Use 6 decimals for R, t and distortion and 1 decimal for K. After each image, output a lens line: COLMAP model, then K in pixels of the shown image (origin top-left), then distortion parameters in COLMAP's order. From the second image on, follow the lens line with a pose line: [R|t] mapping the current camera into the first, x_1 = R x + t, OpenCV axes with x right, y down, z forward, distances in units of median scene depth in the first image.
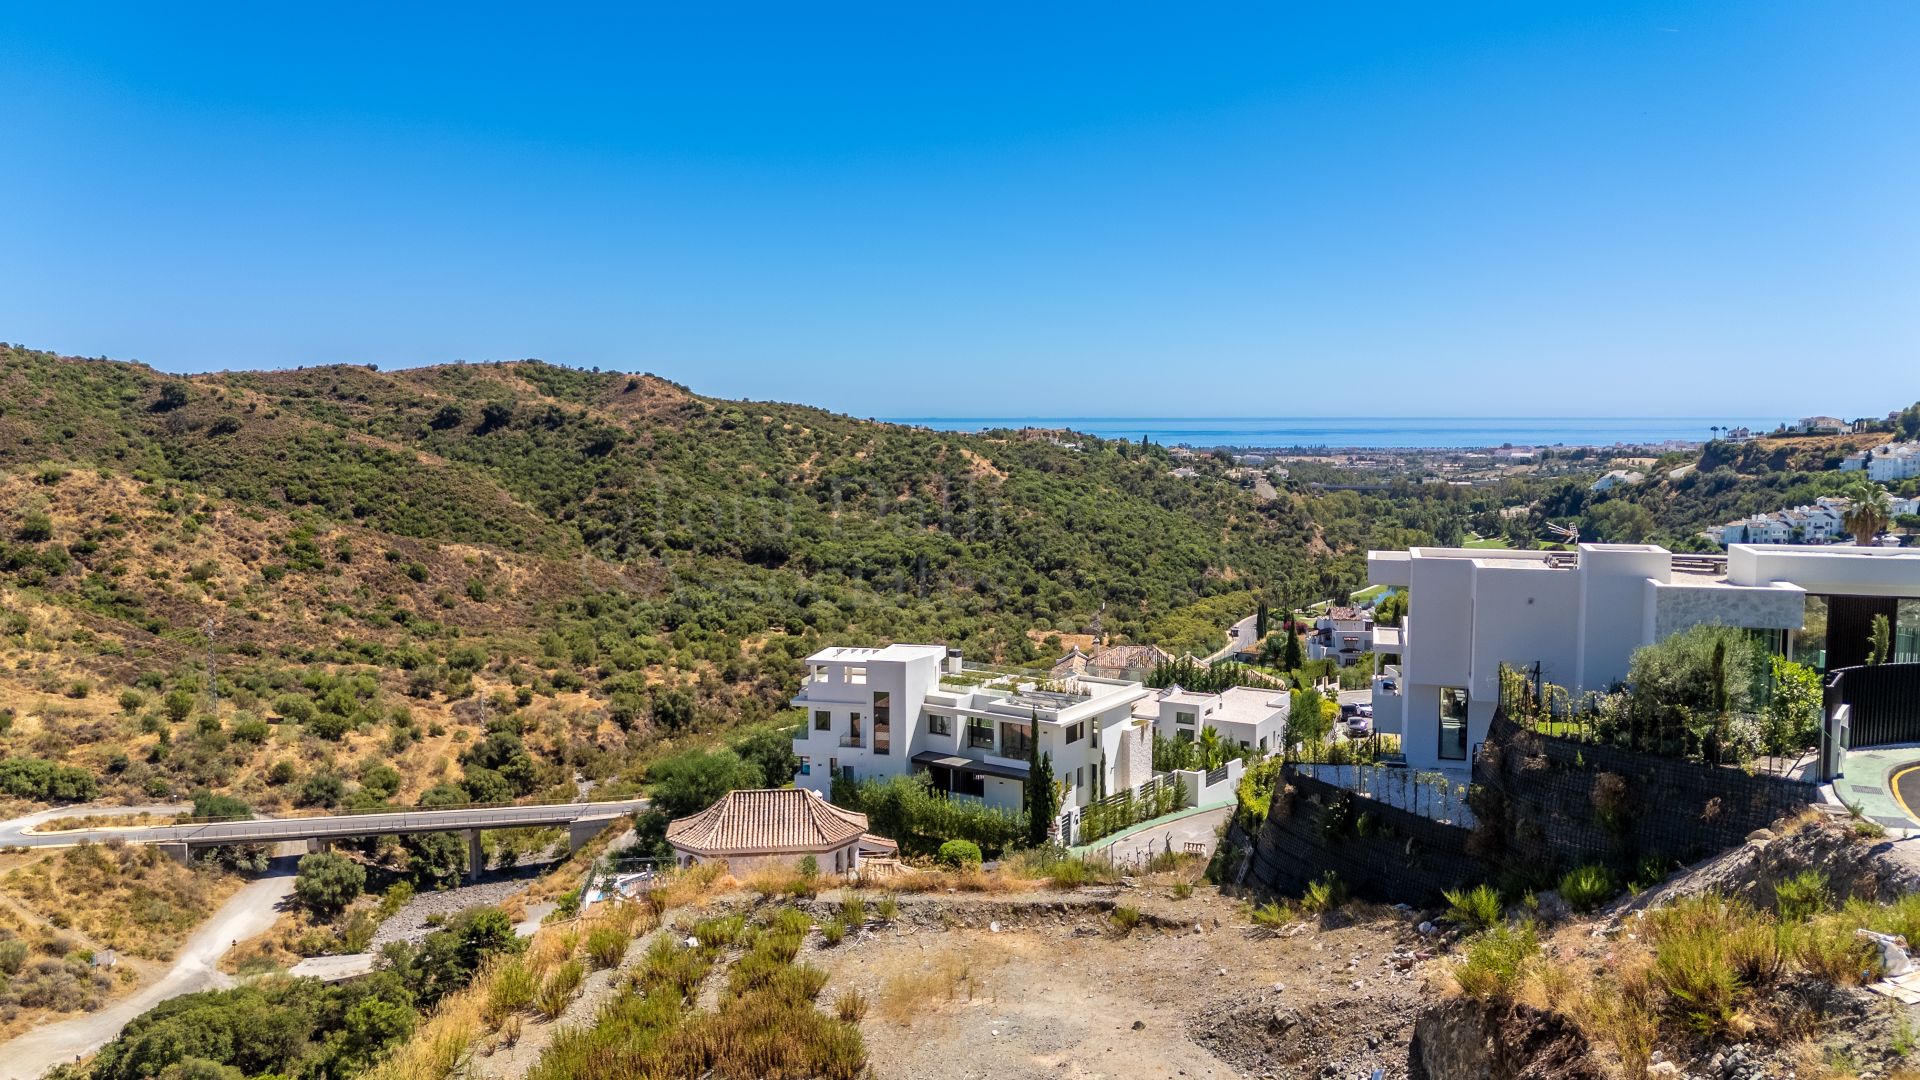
lens RADIAL K [[1416.7, 0, 960.0], [0, 1416.7, 540.0], [0, 0, 1]] dist [0.111789, -0.144324]
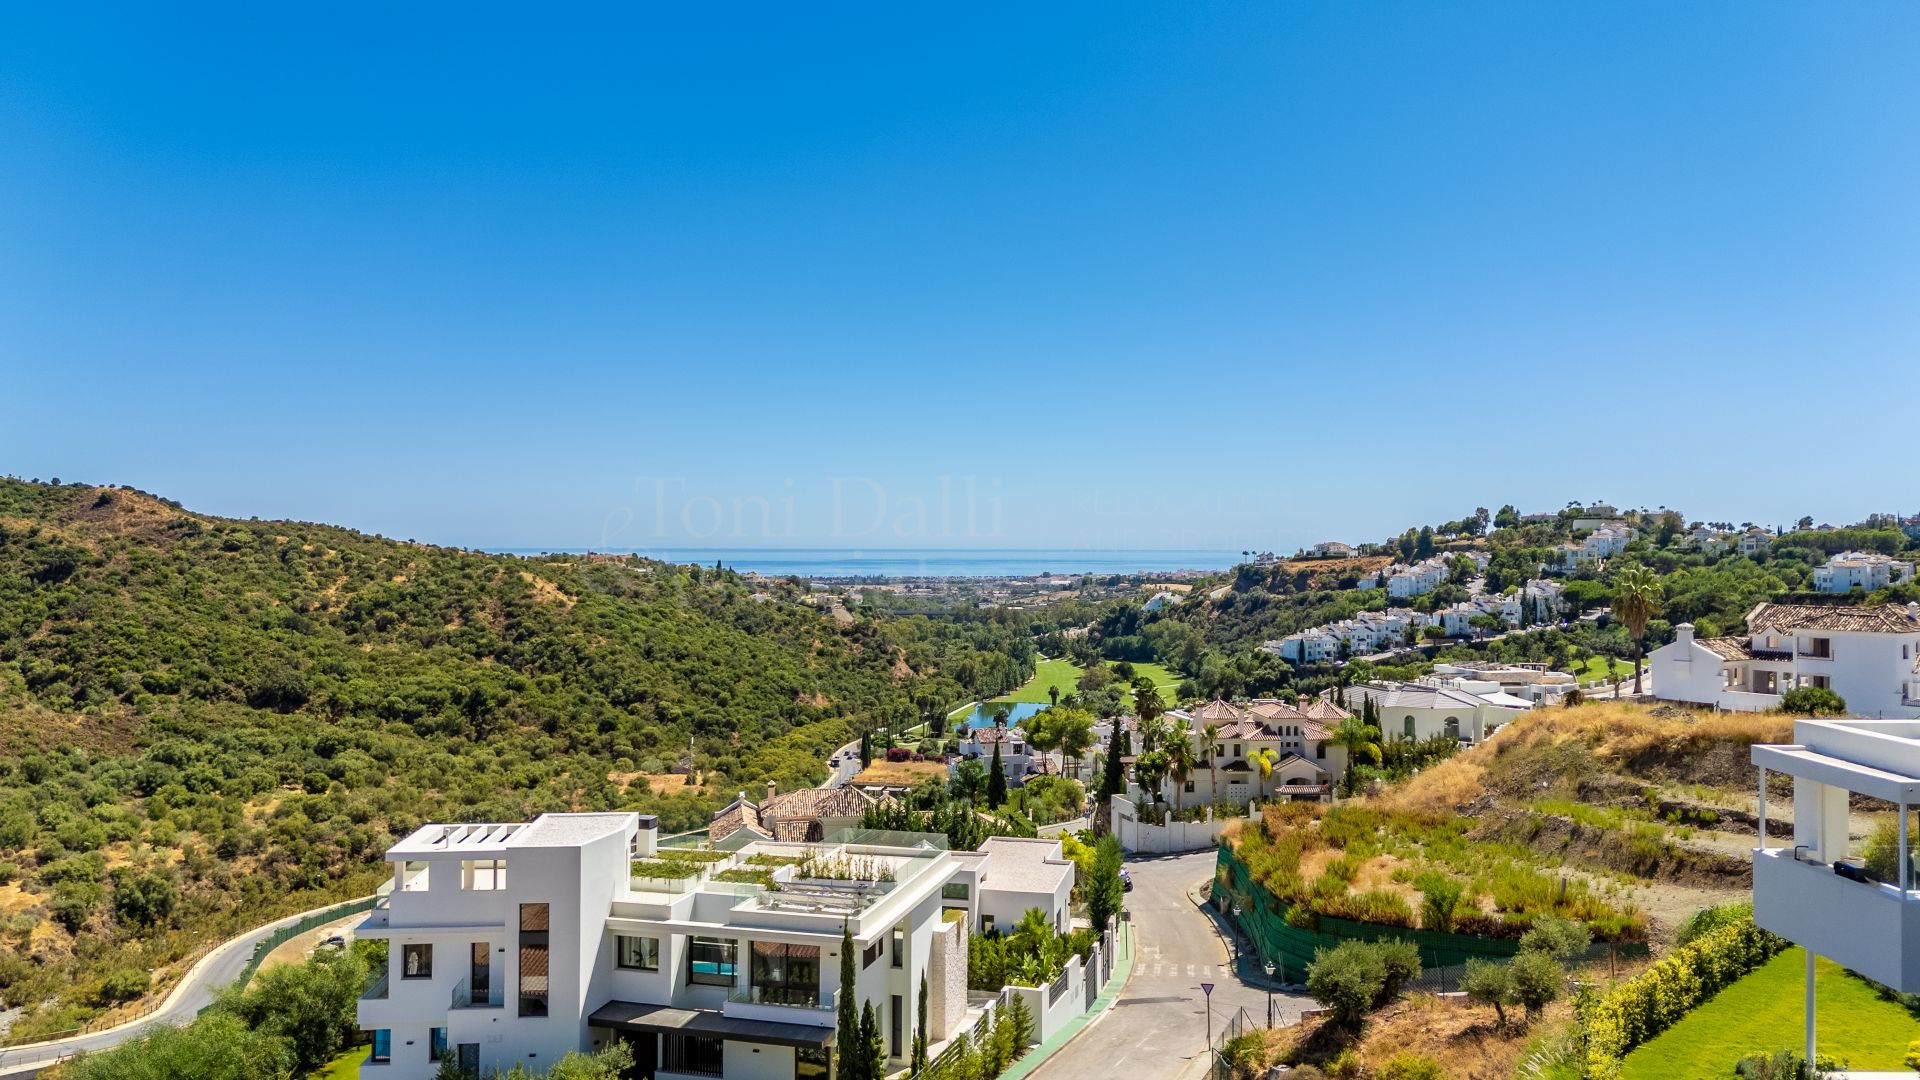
lens RADIAL K [[1427.4, 0, 962.8], [0, 1427.4, 536.4], [0, 0, 1]] dist [0.095691, -0.119037]
pose [[0.953408, 0.003072, 0.301669, -0.009595], [0.025123, 0.995667, -0.089537, 0.002614], [-0.300636, 0.092944, 0.949199, 0.056534]]
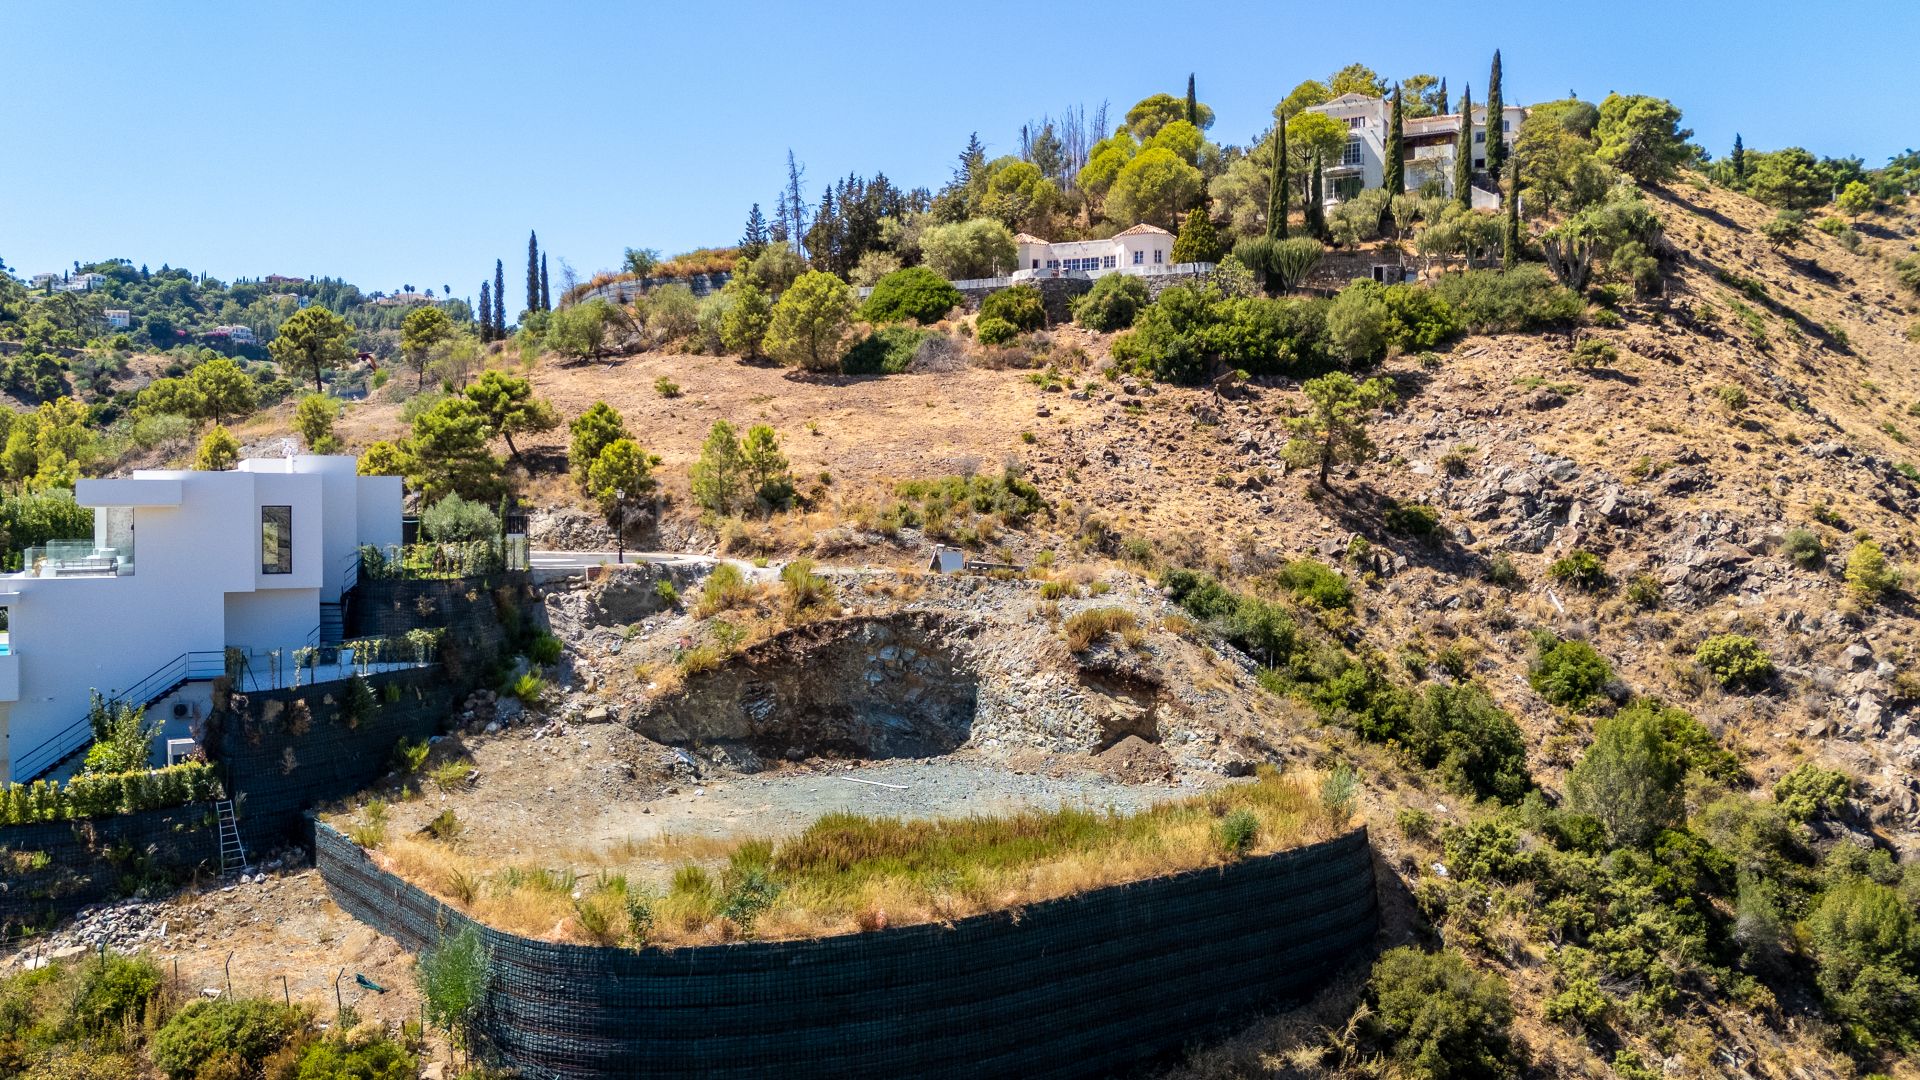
lens RADIAL K [[1523.6, 0, 887.5], [0, 1523.6, 532.3], [0, 0, 1]] dist [0.066406, -0.066974]
pose [[-0.663337, -0.010211, 0.748251, -0.062513], [0.069749, 0.994710, 0.075409, 0.000362], [-0.745063, 0.102211, -0.659116, 0.103900]]
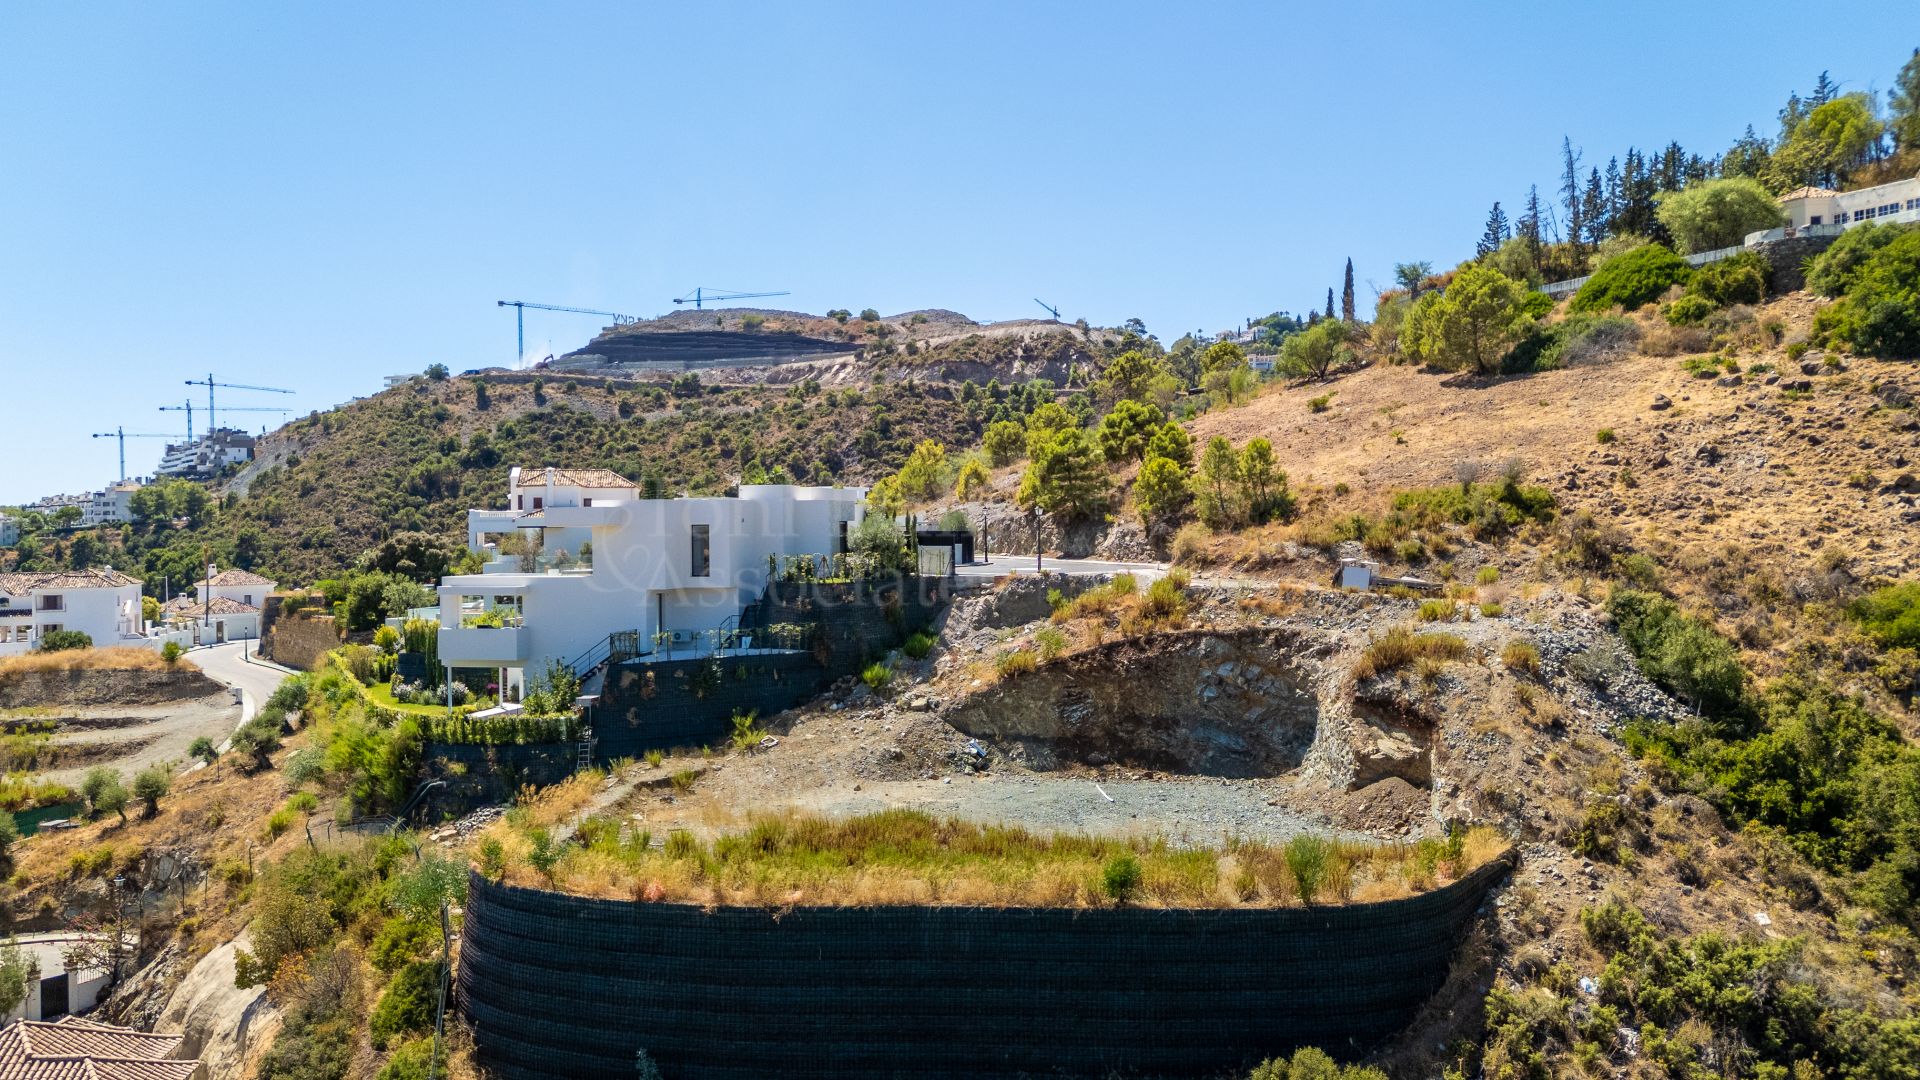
lens RADIAL K [[1400.7, 0, 957.4], [0, 1400.7, 542.4], [0, 0, 1]] dist [0.122328, -0.179590]
pose [[-0.006177, -0.011571, 0.999914, -0.079450], [0.101105, 0.994802, 0.012137, 0.004989], [-0.994857, 0.101171, -0.004975, 0.053530]]
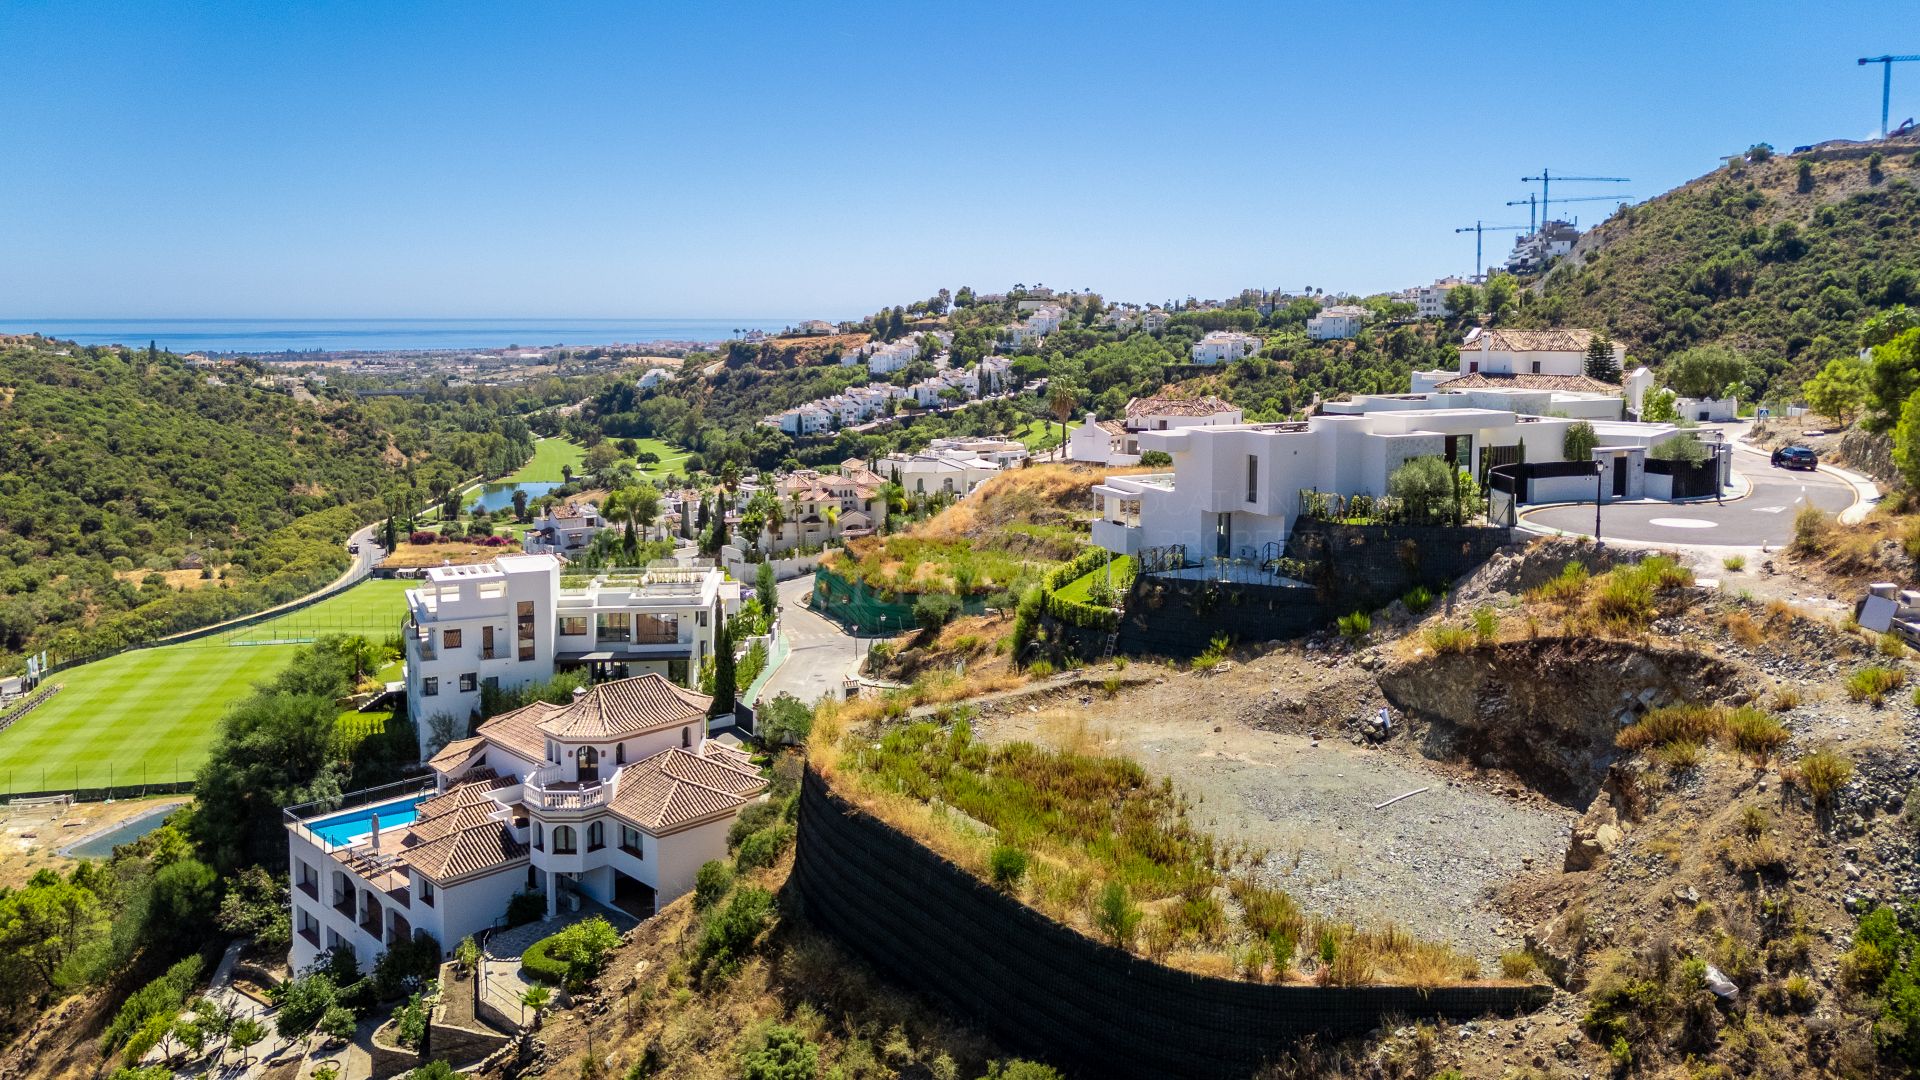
lens RADIAL K [[1435.6, 0, 952.9], [0, 1435.6, 439.1], [0, 0, 1]] dist [0.049990, -0.041979]
pose [[0.788863, -0.056814, 0.611938, -0.064627], [0.058238, 0.998148, 0.017595, -0.001671], [-0.611804, 0.021758, 0.790710, -0.005236]]
